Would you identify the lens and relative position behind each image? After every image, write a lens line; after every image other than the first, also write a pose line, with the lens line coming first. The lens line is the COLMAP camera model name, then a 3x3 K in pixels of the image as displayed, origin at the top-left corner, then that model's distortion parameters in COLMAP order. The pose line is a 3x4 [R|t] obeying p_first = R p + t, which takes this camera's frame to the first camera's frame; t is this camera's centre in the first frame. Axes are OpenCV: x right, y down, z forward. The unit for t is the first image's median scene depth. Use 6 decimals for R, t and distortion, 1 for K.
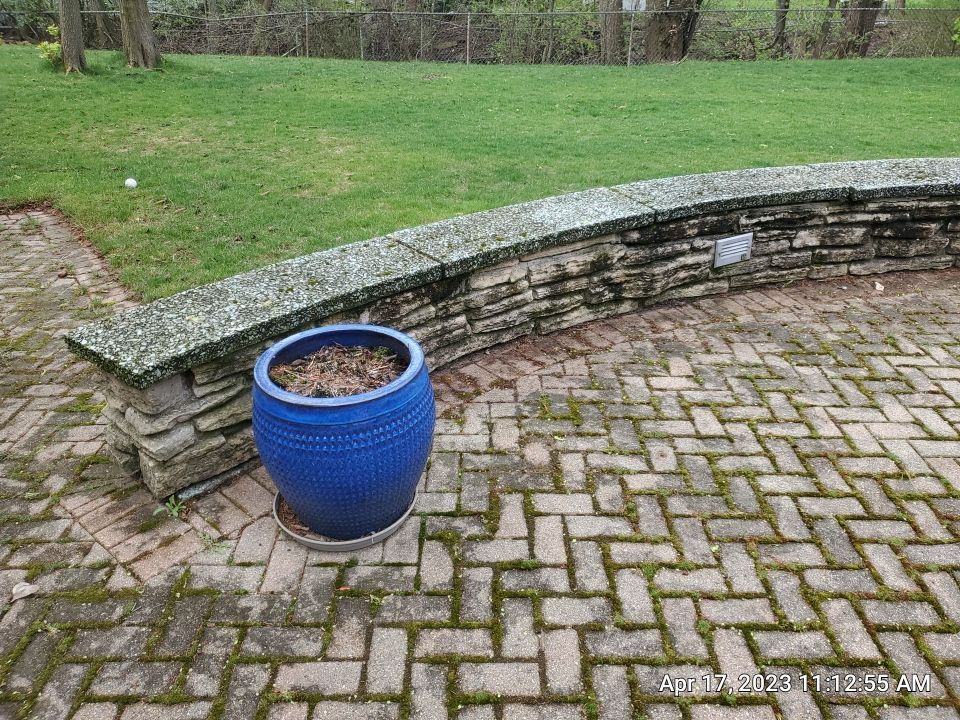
lens RADIAL K [[744.3, 0, 486.7], [0, 744.3, 351.6], [0, 0, 1]] dist [0.019455, -0.004987]
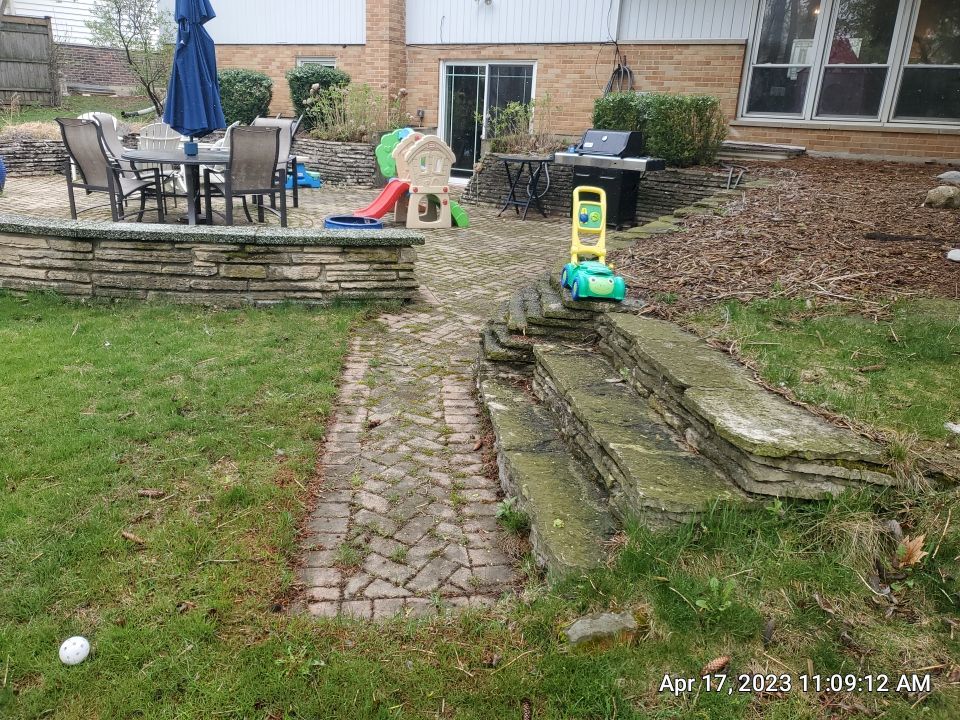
lens RADIAL K [[744.3, 0, 473.4], [0, 744.3, 362.7], [0, 0, 1]] dist [0.019455, -0.004987]
pose [[-0.837035, -0.226883, 0.497892, -1.535371], [0.212317, 0.703985, 0.677736, -1.043164], [-0.504276, 0.673000, -0.541089, 1.918175]]
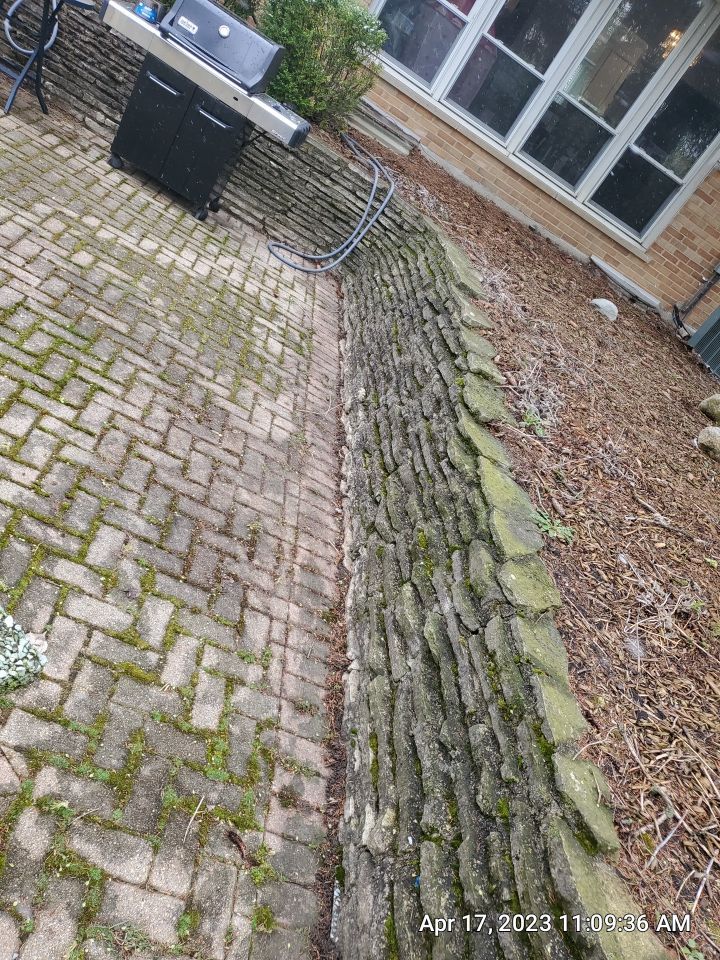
lens RADIAL K [[744.3, 0, 357.2], [0, 744.3, 474.2], [0, 0, 1]] dist [0.019455, -0.004987]
pose [[-0.844027, -0.443735, -0.301193, -0.395271], [-0.481477, 0.379593, 0.789993, -0.491765], [-0.236217, 0.811793, -0.534035, 0.843117]]
